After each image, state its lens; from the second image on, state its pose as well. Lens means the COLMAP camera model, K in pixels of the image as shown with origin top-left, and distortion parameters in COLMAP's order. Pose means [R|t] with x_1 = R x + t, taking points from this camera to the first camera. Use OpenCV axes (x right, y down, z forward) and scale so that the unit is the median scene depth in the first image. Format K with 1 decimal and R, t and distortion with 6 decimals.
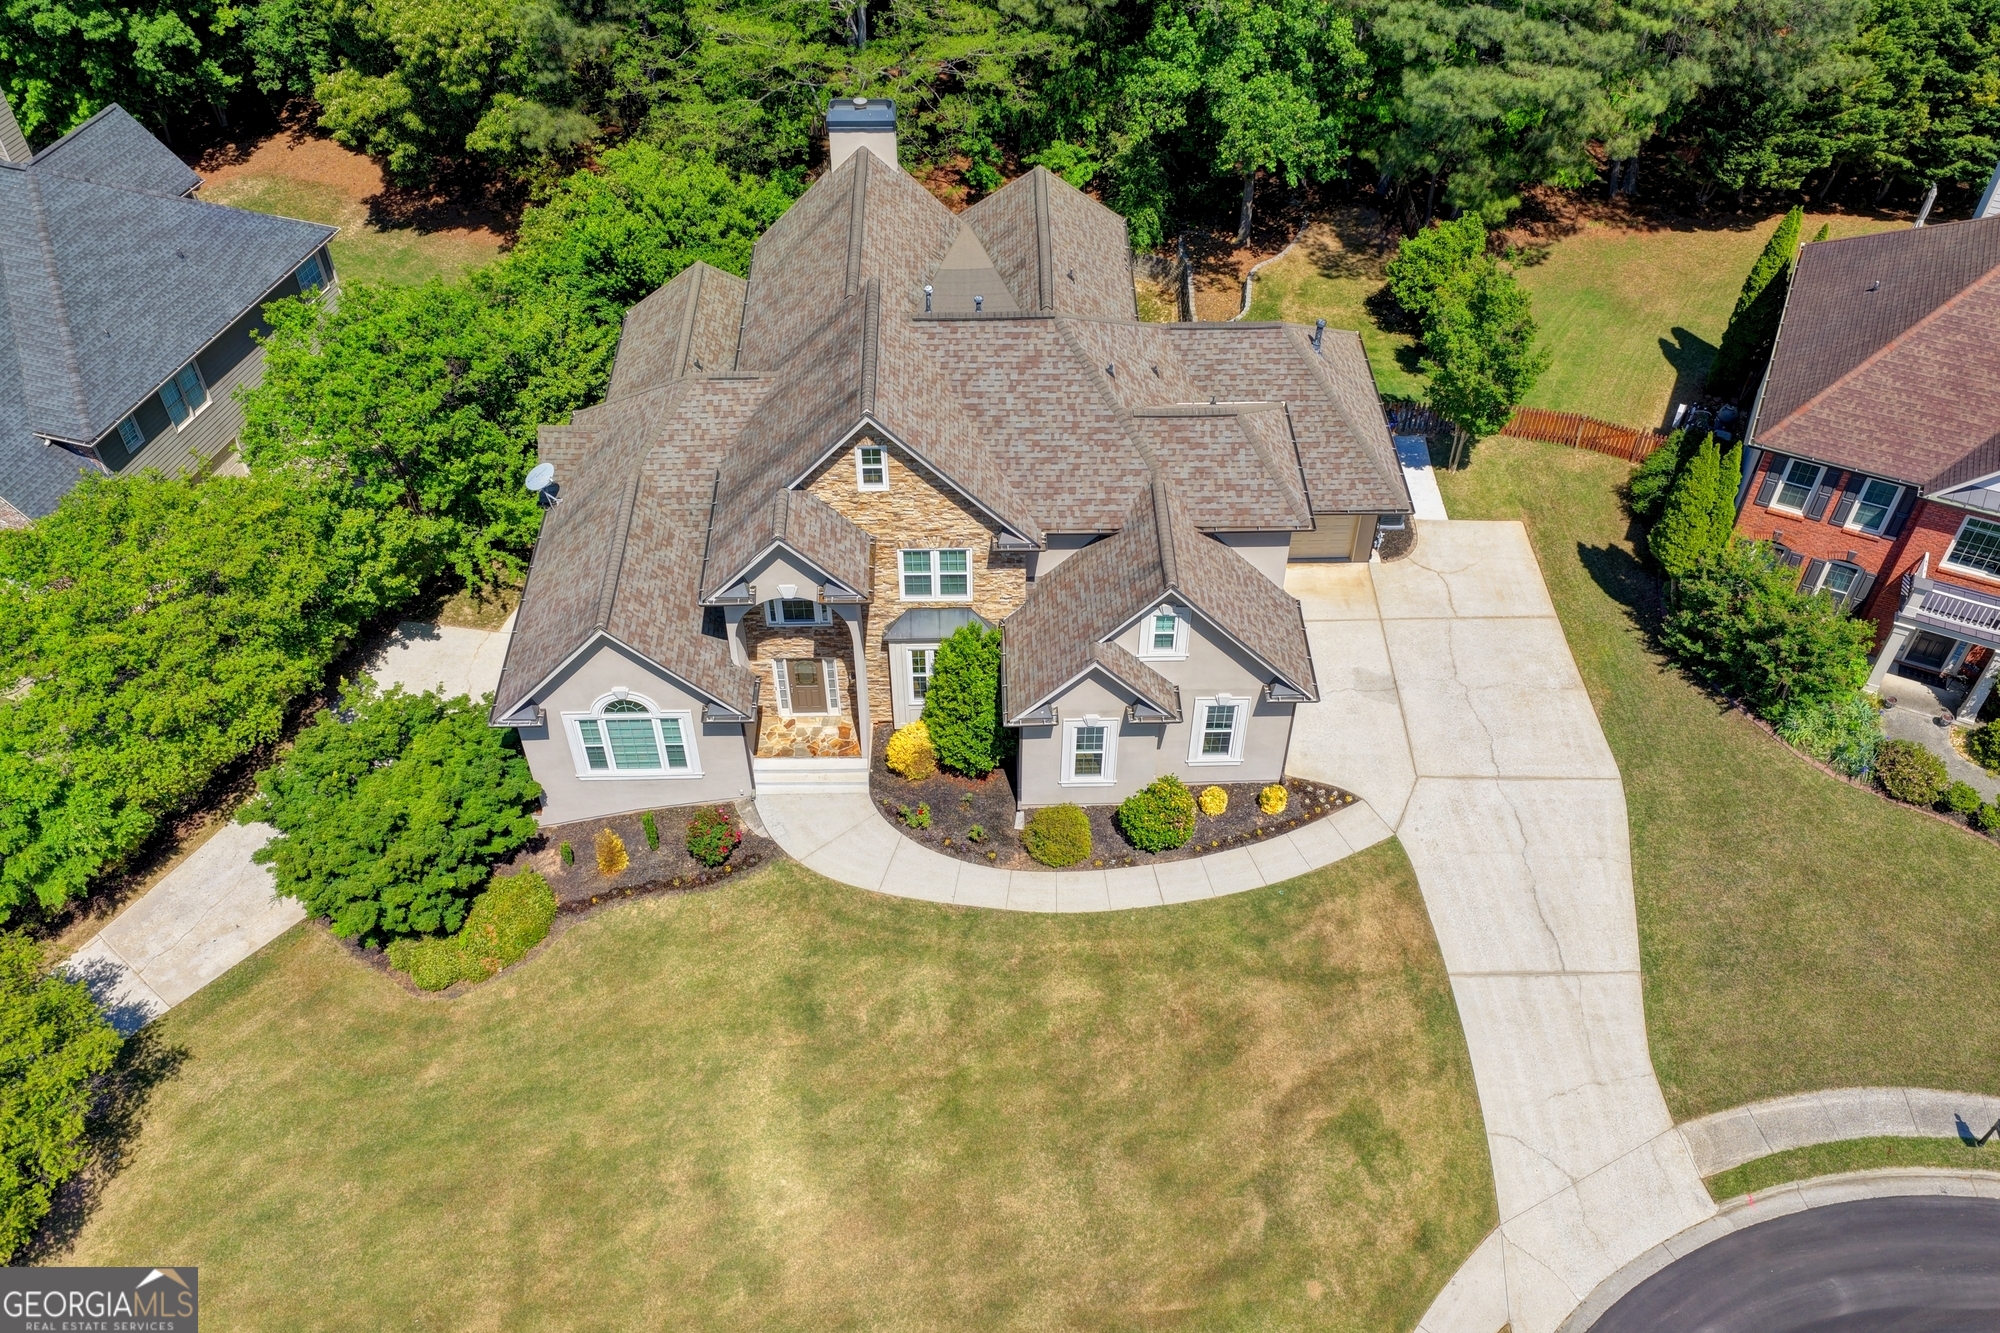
lens RADIAL K [[1664.5, 0, 1004.4], [0, 1664.5, 681.4], [0, 0, 1]] dist [-0.008227, 0.034579]
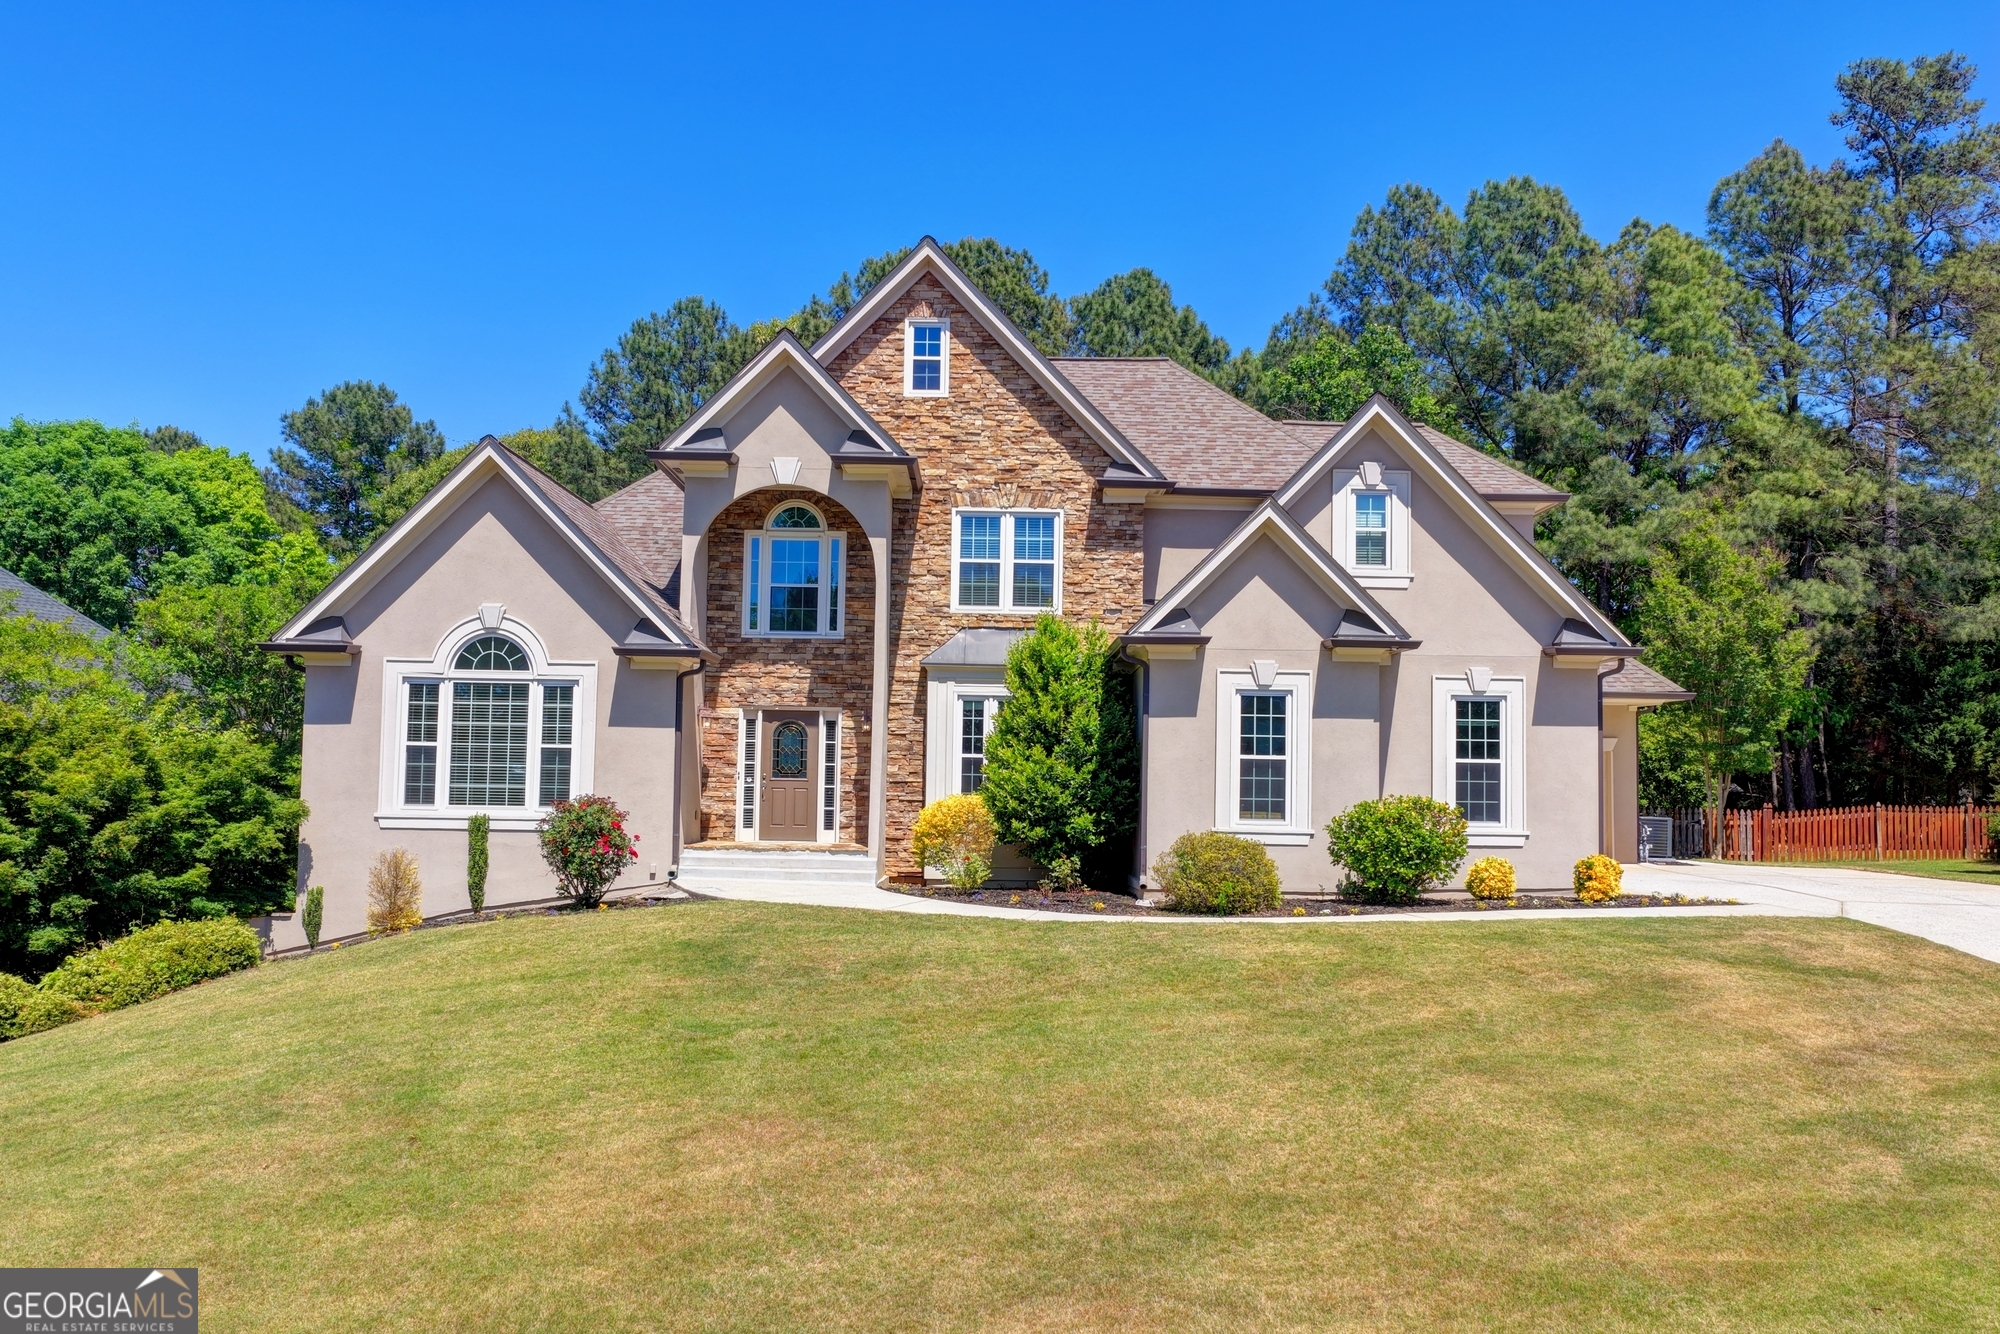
lens RADIAL K [[1664.5, 0, 1006.3], [0, 1664.5, 674.0], [0, 0, 1]] dist [-0.008227, 0.034579]
pose [[0.999703, 0.013343, -0.020402, -0.027658], [-0.024154, 0.655264, -0.755014, 0.469651], [0.003295, 0.755282, 0.655391, 0.603272]]
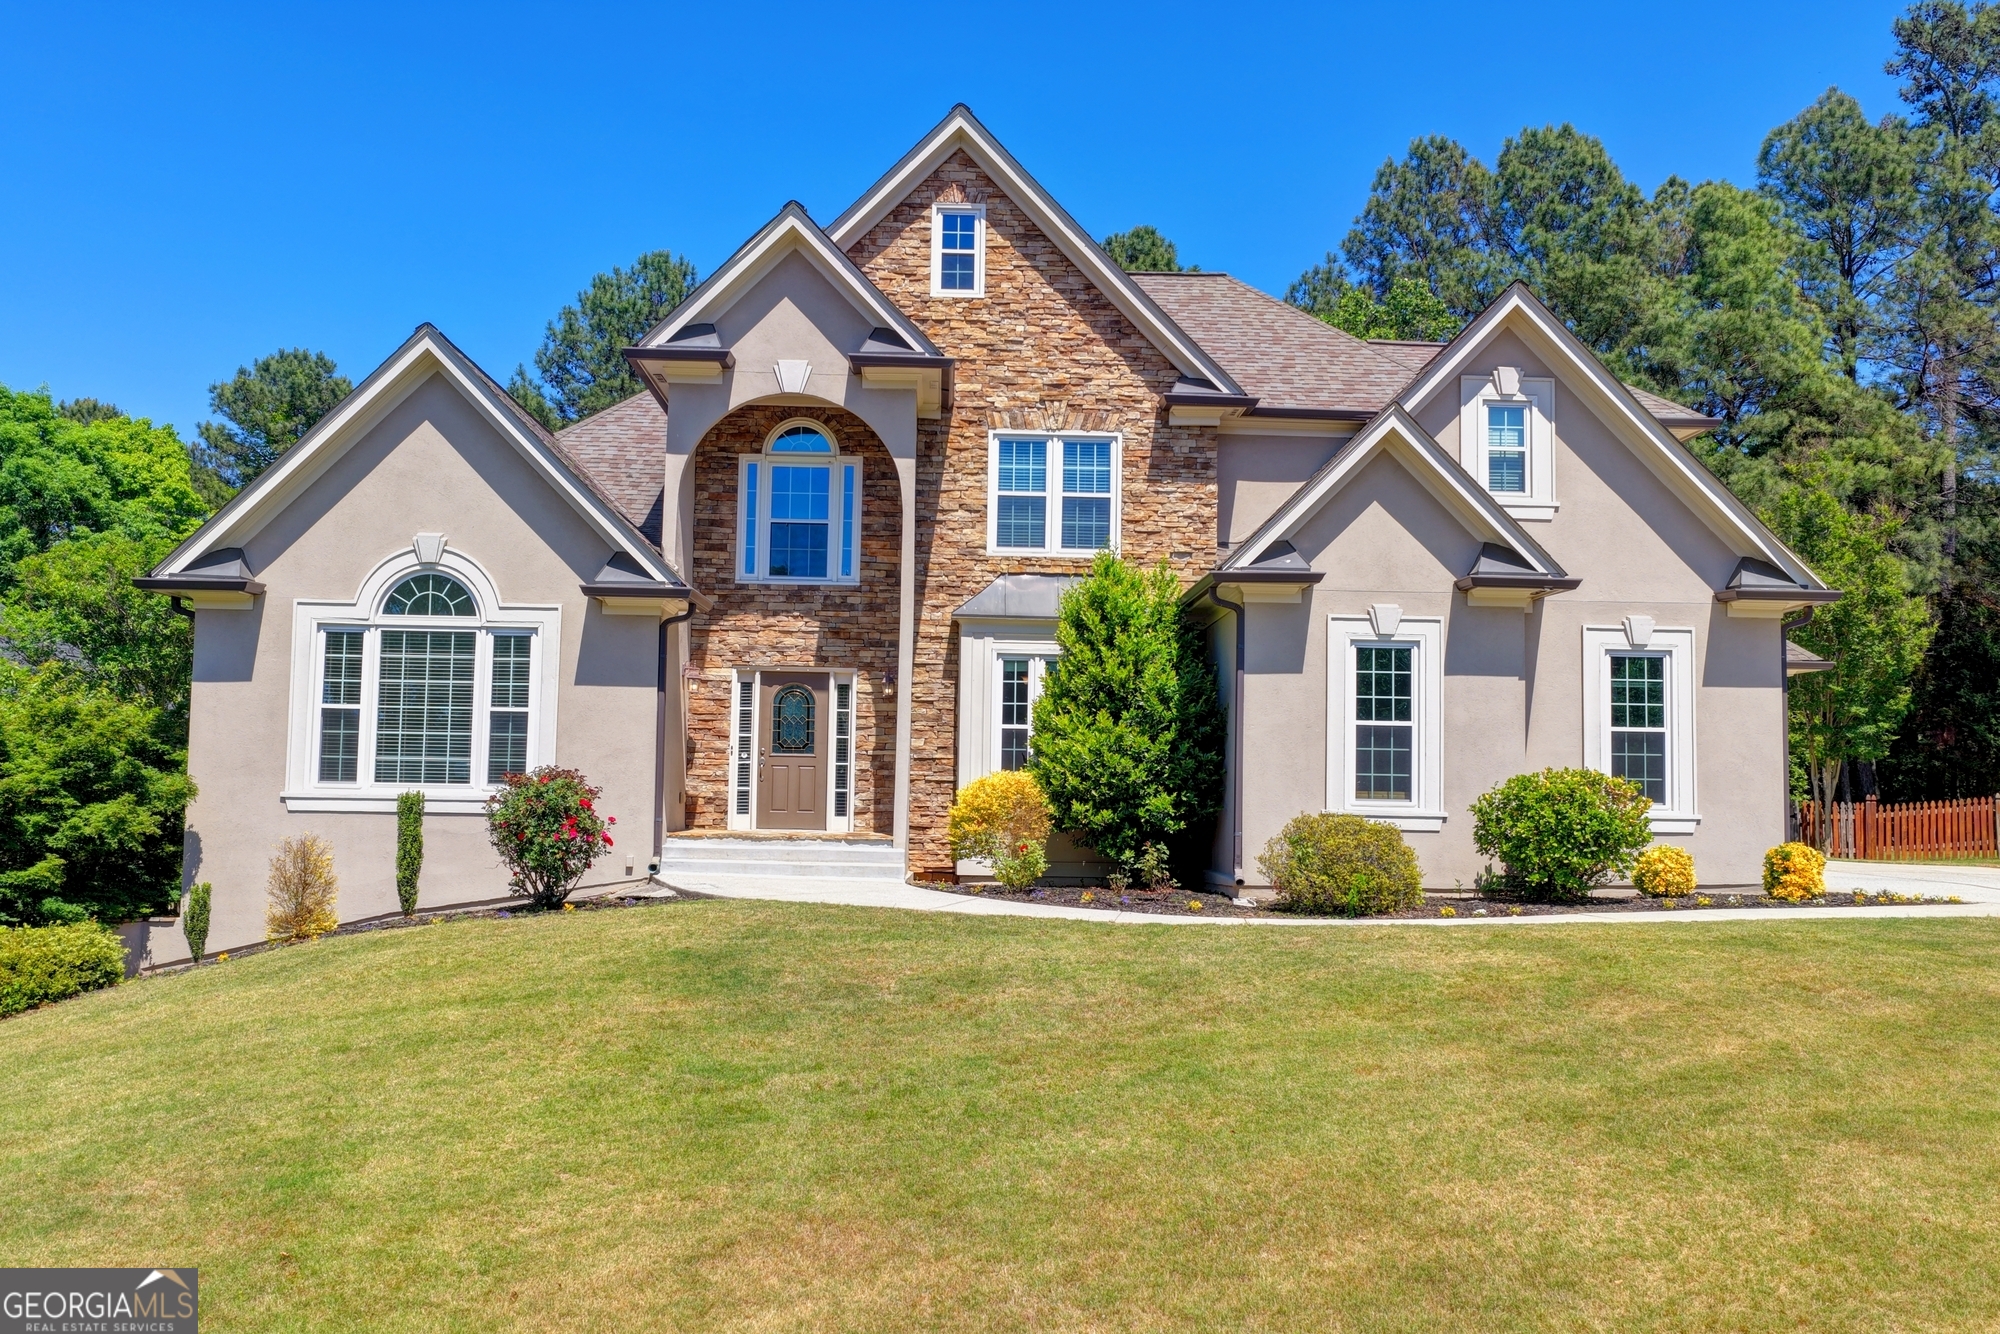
lens RADIAL K [[1664.5, 0, 1006.1], [0, 1664.5, 674.8], [0, 0, 1]] dist [-0.008227, 0.034579]
pose [[0.999864, 0.015100, 0.006572, -0.060624], [-0.004837, 0.650745, -0.759281, 0.397941], [-0.015742, 0.759146, 0.650730, 0.690571]]
